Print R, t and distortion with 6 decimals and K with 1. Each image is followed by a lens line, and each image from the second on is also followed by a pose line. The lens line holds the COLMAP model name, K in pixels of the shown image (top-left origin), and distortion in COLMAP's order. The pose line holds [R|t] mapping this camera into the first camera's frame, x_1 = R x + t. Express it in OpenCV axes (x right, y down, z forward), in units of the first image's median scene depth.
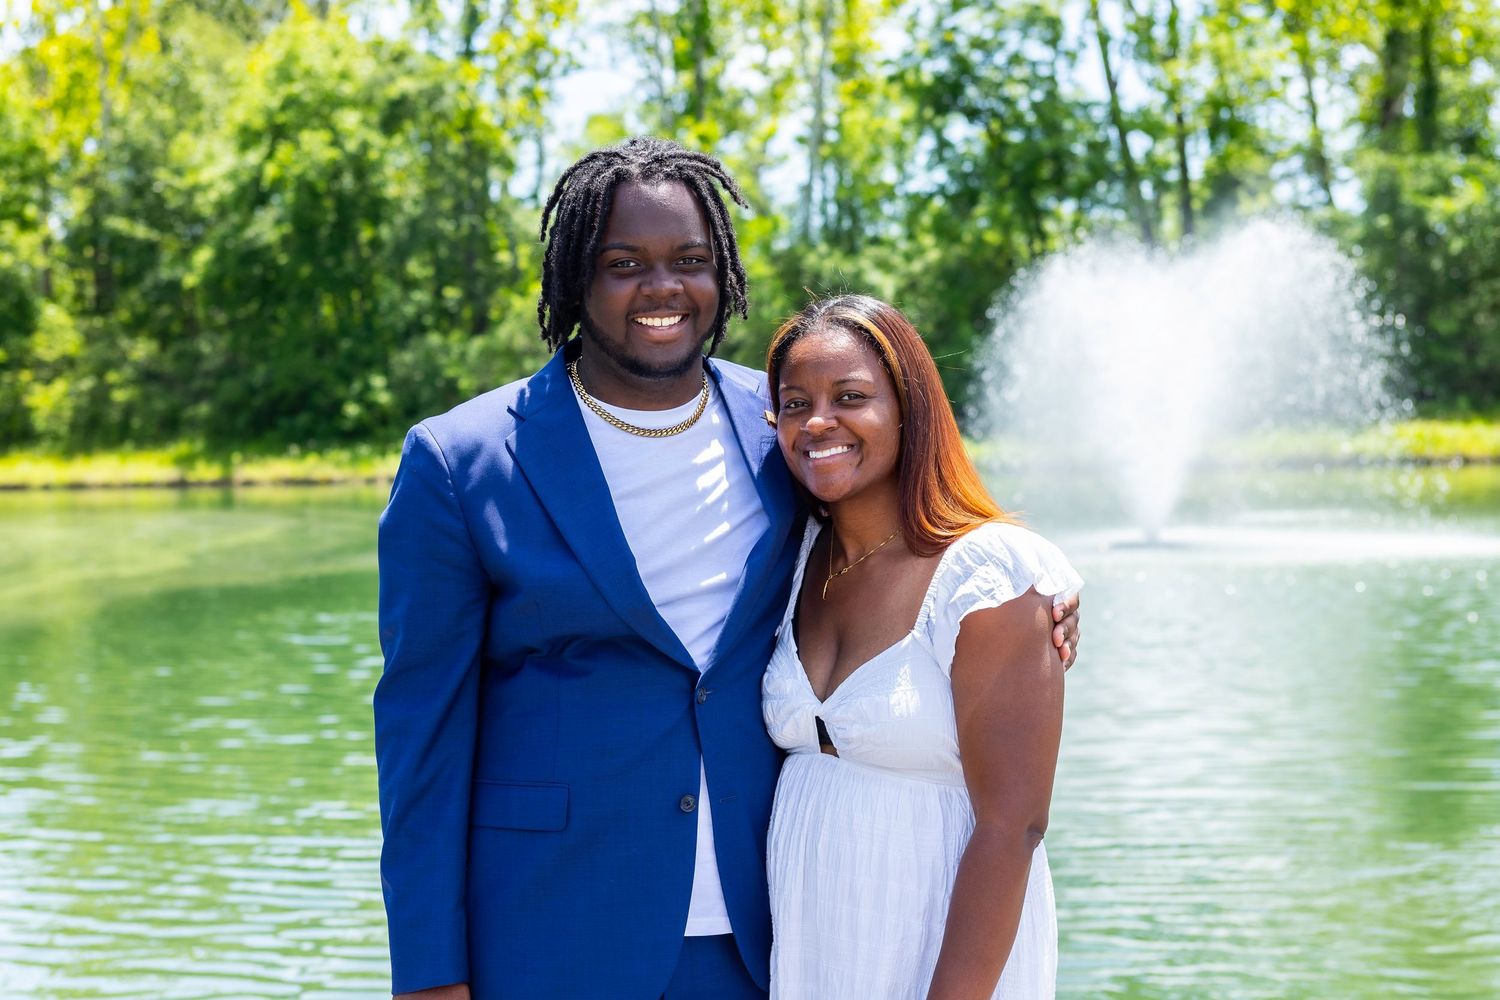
lens RADIAL K [[2573.8, 0, 750.3], [0, 2573.8, 489.8], [0, 0, 1]] dist [-0.018547, 0.000000]
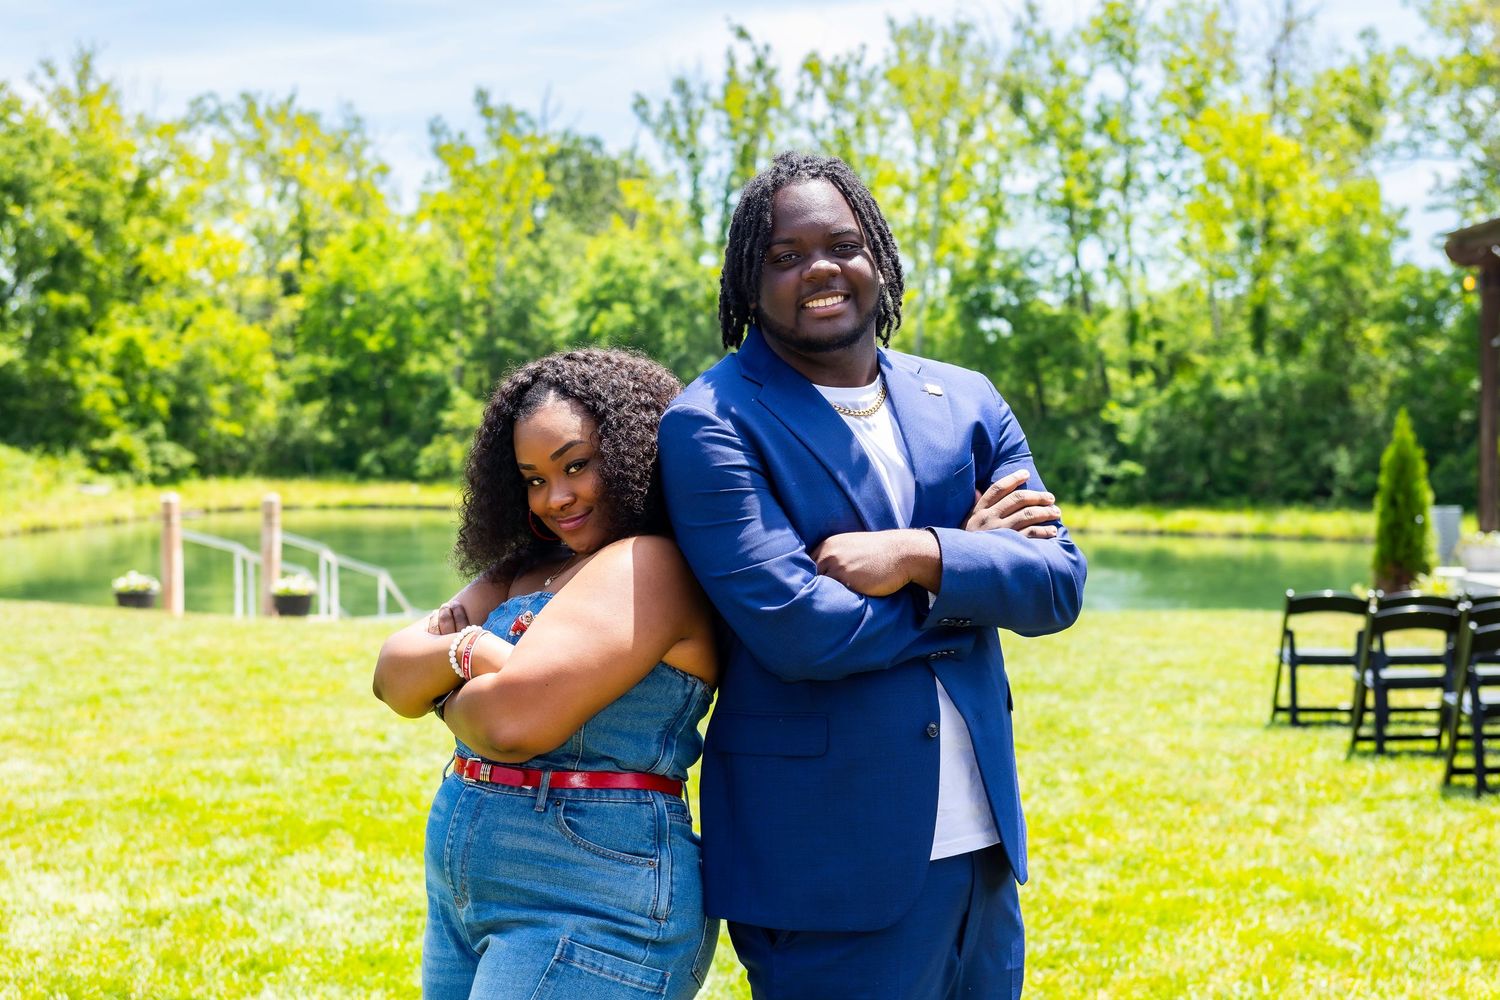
lens RADIAL K [[2759.0, 0, 800.2], [0, 2759.0, 497.6], [0, 0, 1]] dist [-0.048406, 0.000000]
pose [[0.991555, 0.037354, -0.124194, 0.172358], [-0.035452, 0.999218, 0.017494, -0.047391], [0.124751, -0.012944, 0.992104, -0.766981]]
